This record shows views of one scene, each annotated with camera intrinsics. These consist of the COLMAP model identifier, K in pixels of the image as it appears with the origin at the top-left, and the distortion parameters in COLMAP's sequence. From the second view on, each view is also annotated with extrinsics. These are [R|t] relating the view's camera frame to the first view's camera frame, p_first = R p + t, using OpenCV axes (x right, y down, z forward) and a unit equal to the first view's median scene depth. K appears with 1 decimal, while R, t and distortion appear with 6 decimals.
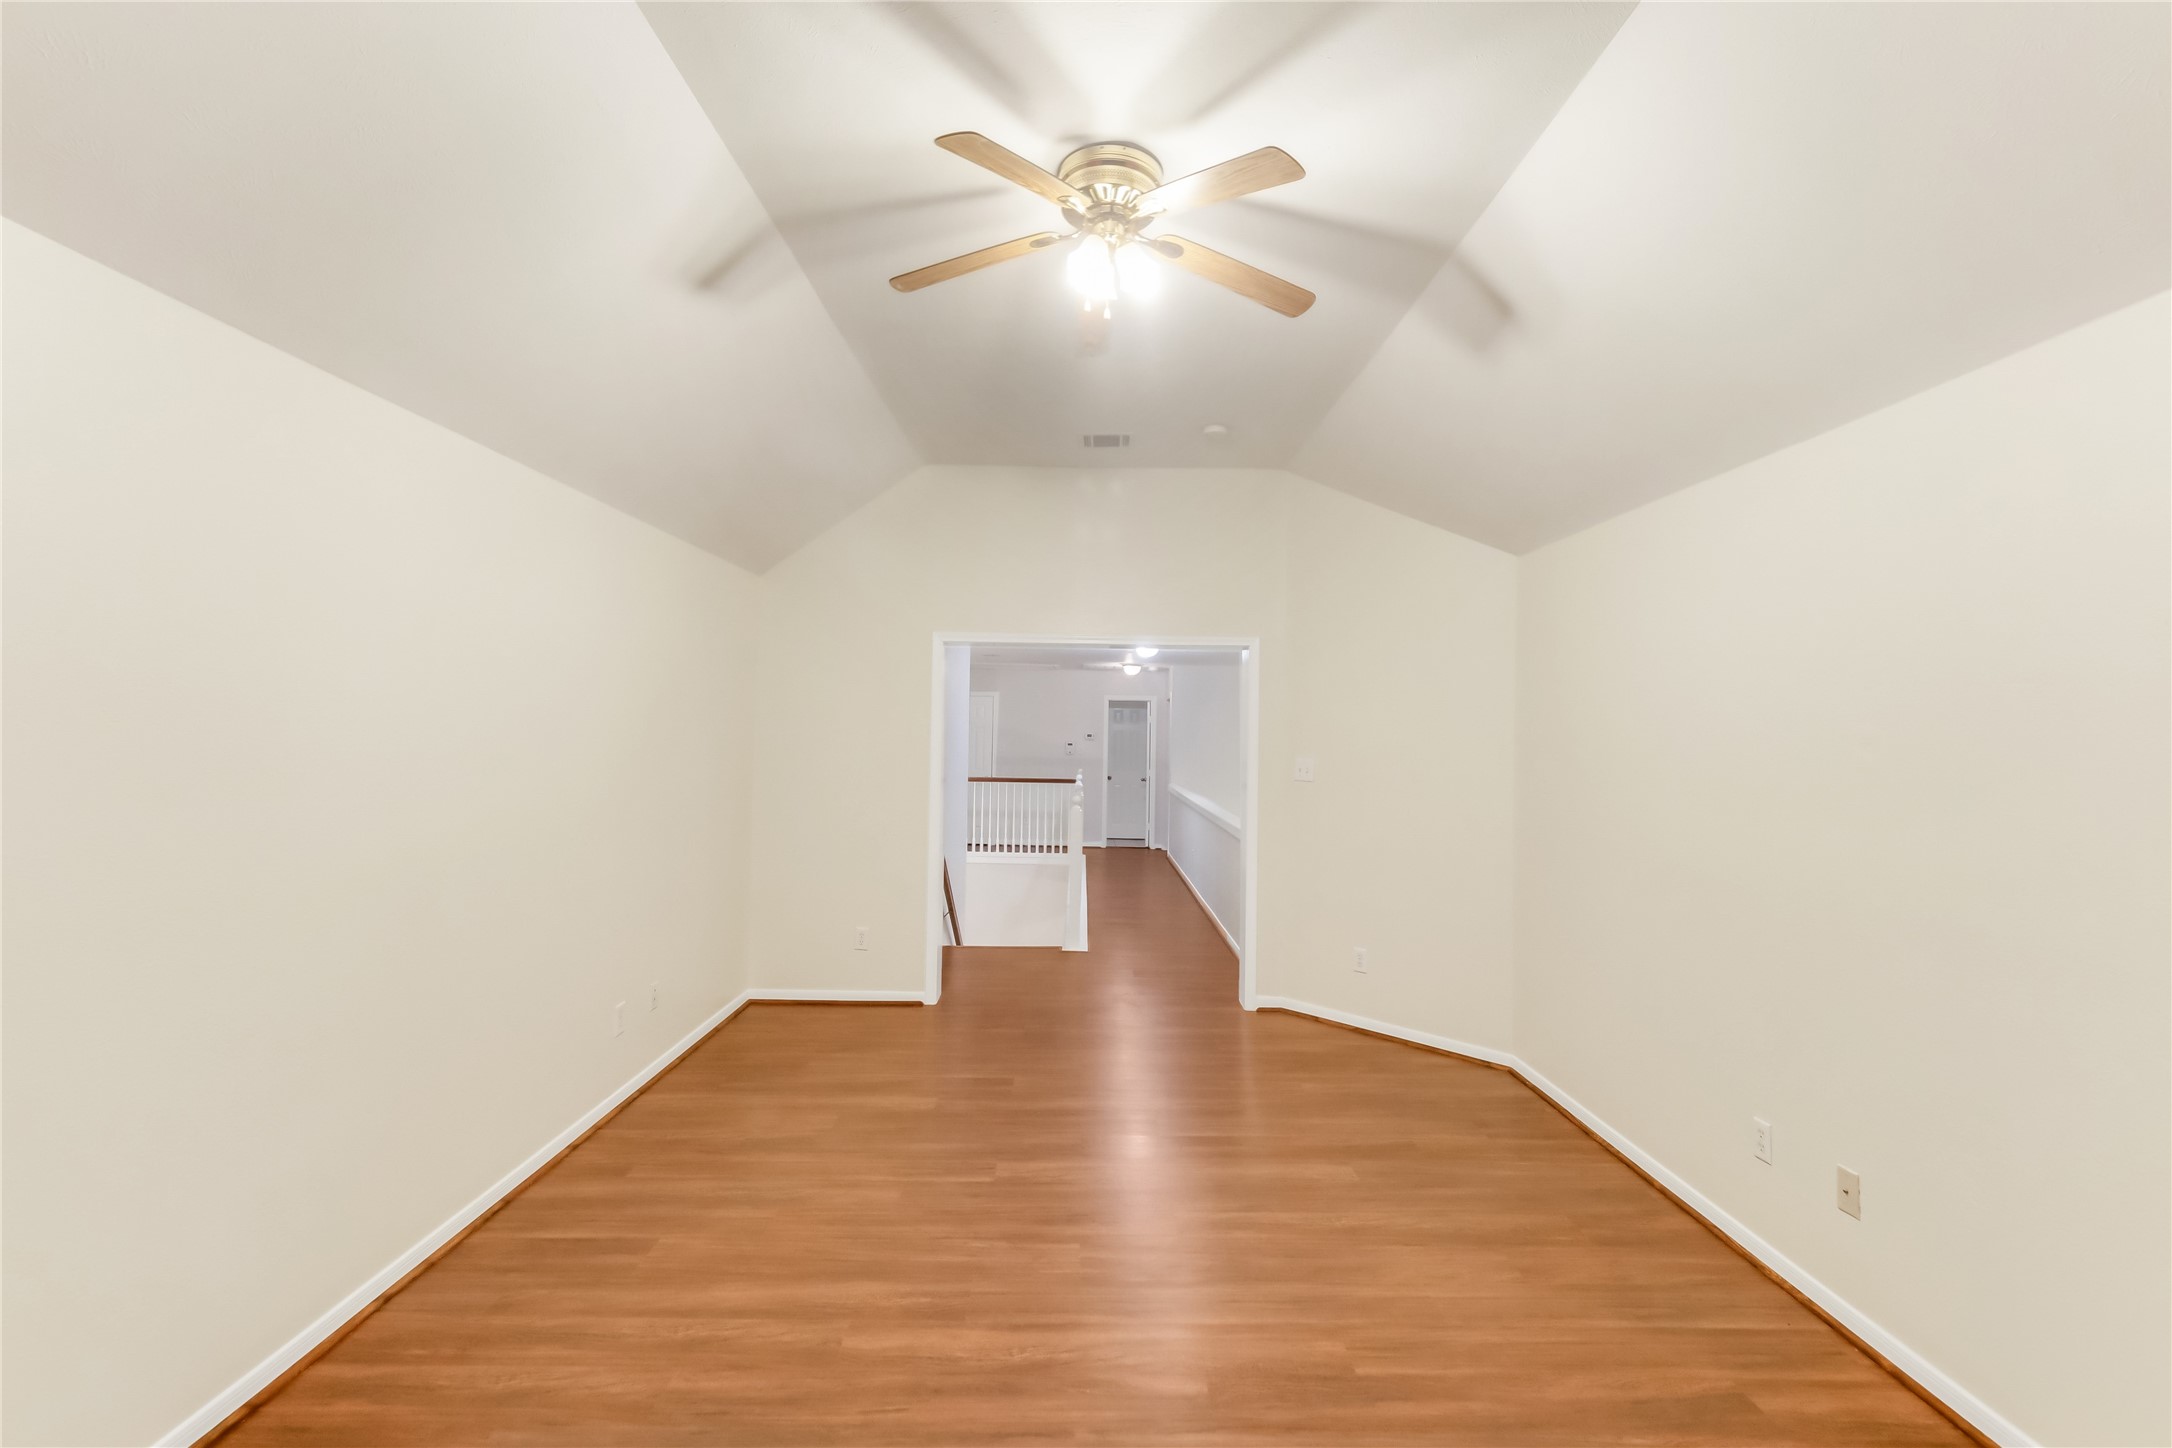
lens RADIAL K [[948.7, 0, 1096.2], [0, 948.7, 738.9], [0, 0, 1]] dist [0.001366, -0.000475]
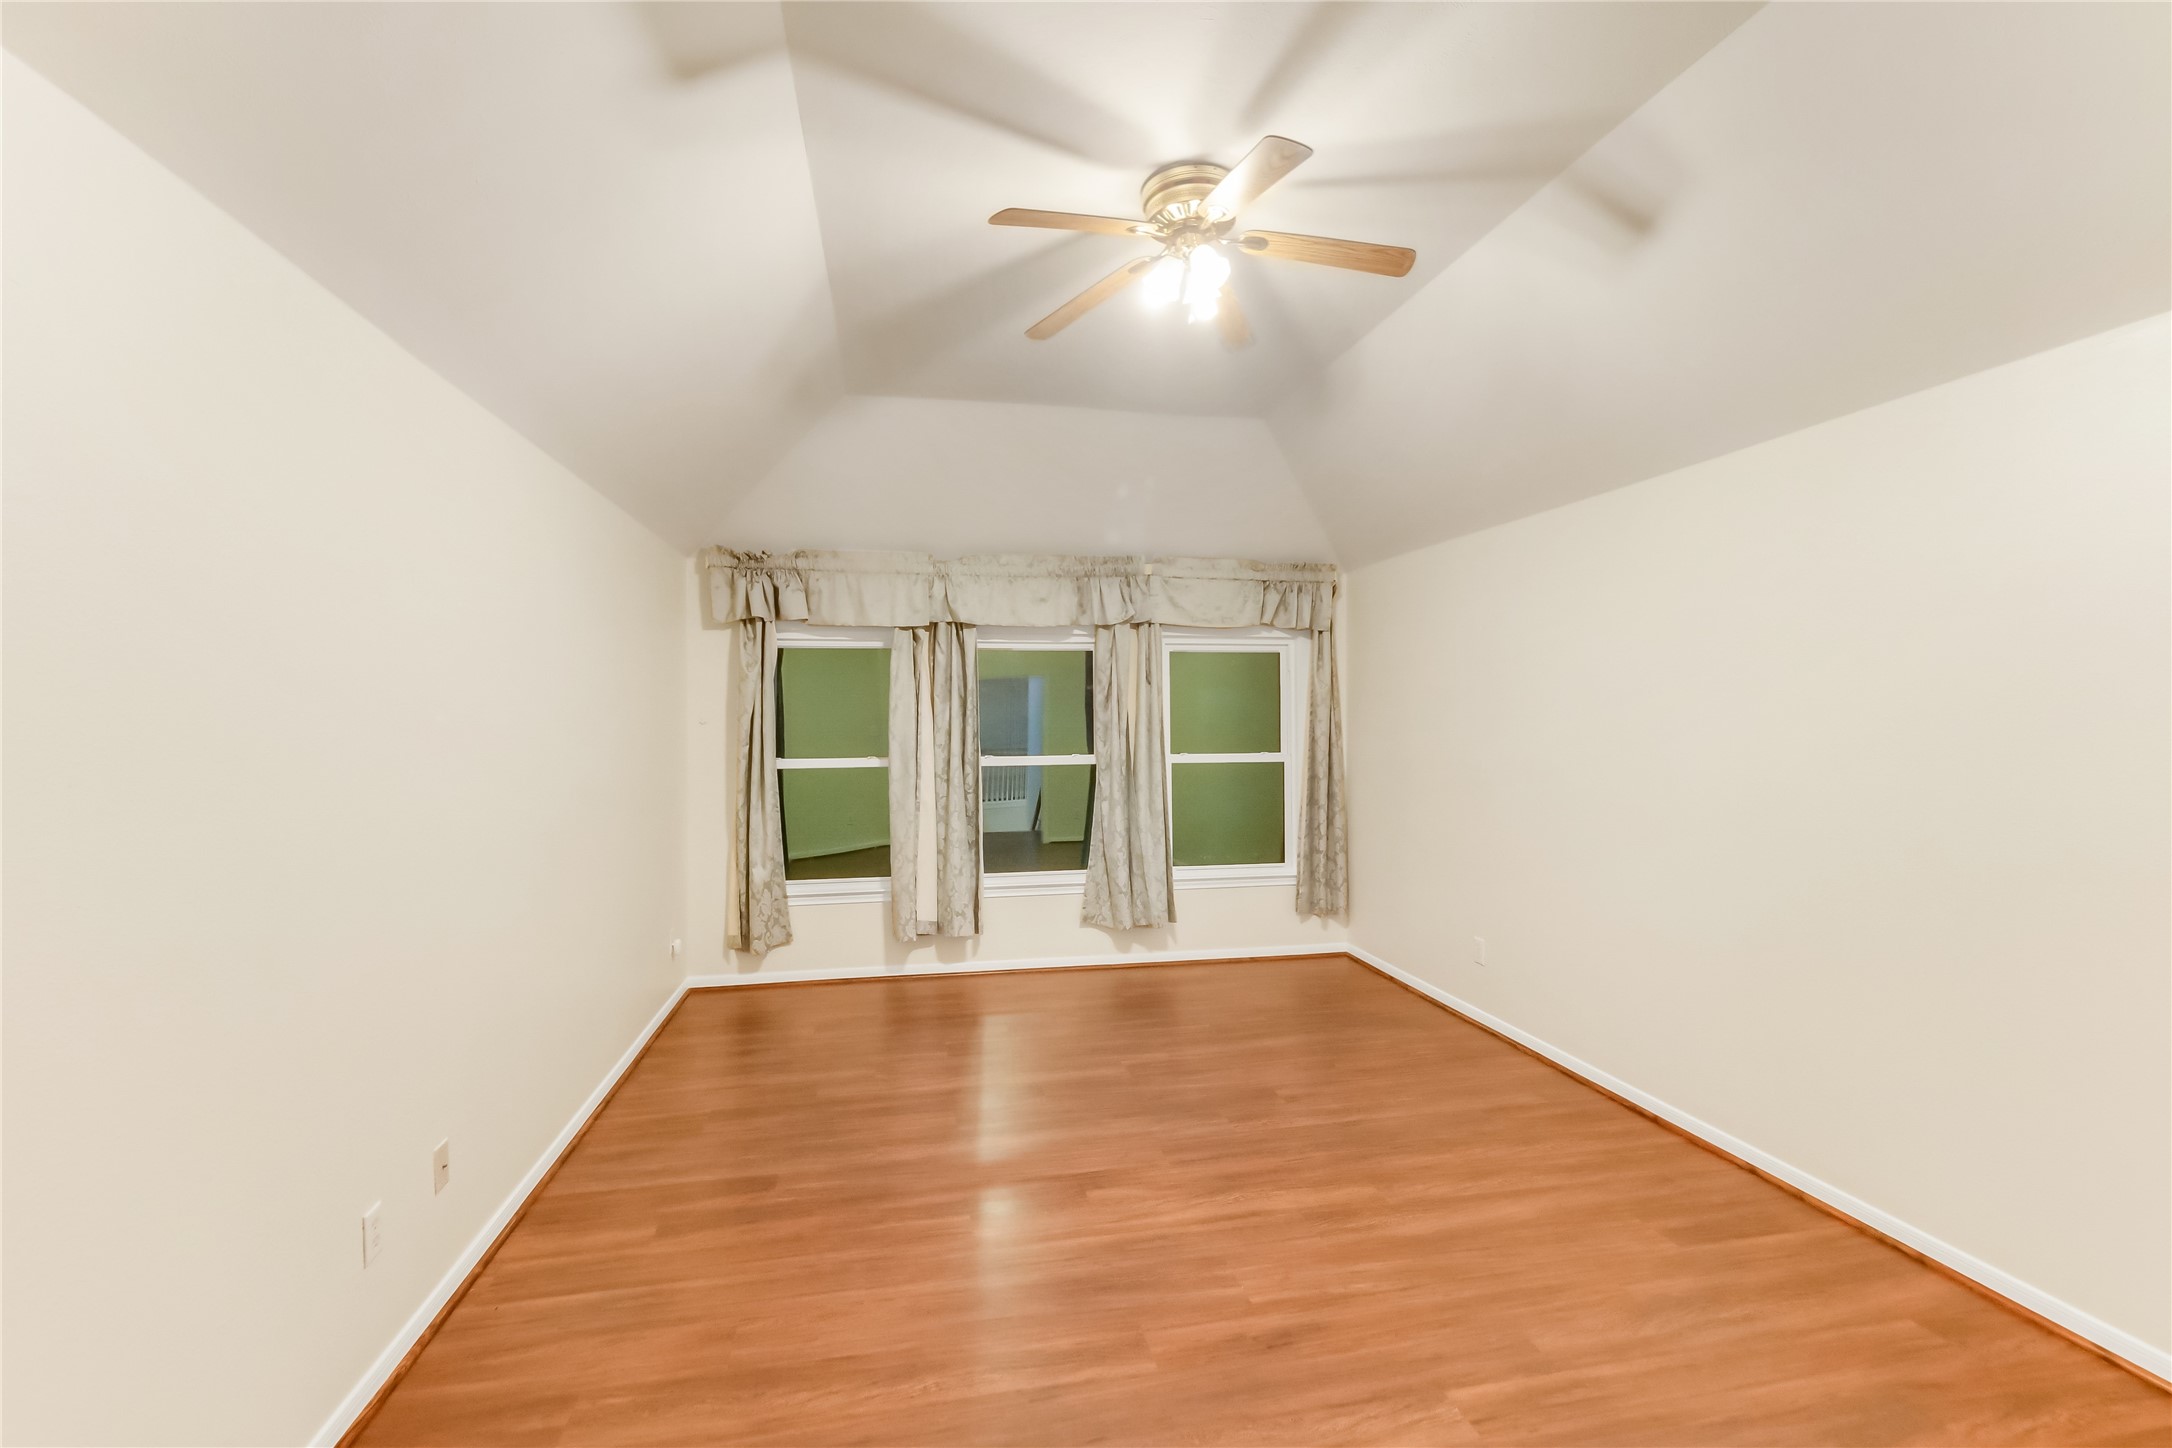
lens RADIAL K [[948.7, 0, 1090.3], [0, 948.7, 716.0], [0, 0, 1]] dist [0.001366, -0.000475]
pose [[-0.982701, -0.012369, -0.184783, 0.308473], [-0.012154, 0.999924, -0.002296, 0.014536], [0.184798, -0.000010, -0.982777, 1.938950]]
